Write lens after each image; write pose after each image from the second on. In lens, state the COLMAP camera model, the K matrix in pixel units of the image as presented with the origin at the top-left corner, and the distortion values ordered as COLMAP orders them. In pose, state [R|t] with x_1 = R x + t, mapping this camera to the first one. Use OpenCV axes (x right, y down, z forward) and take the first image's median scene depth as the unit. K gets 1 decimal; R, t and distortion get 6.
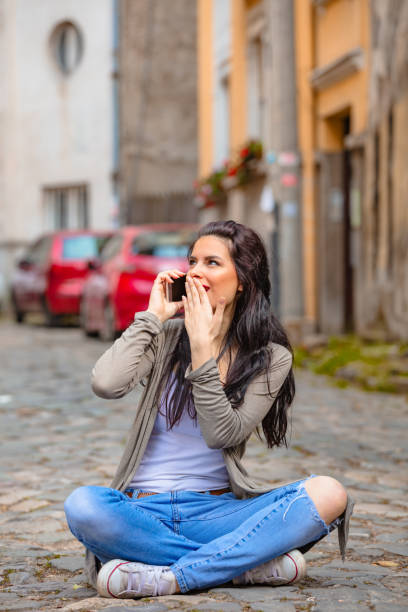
lens RADIAL K [[1527.9, 0, 204.0], [0, 1527.9, 306.0], [0, 0, 1]] dist [0.092141, 0.678662]
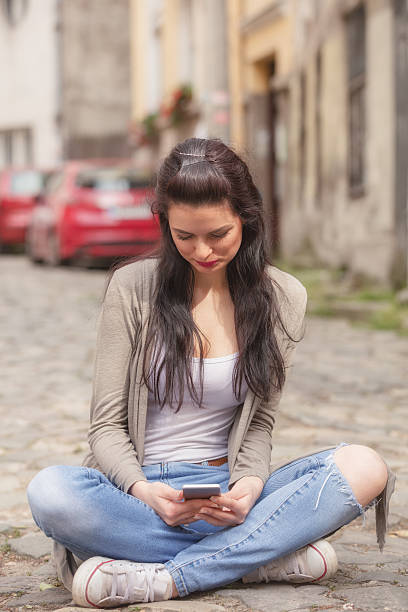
lens RADIAL K [[2047.7, 0, 204.0], [0, 2047.7, 306.0], [0, 0, 1]] dist [-0.357336, 2.831864]
pose [[0.999985, -0.003306, -0.004357, 0.026044], [0.003472, 0.999247, 0.038649, -0.002925], [0.004226, -0.038663, 0.999243, -0.231130]]
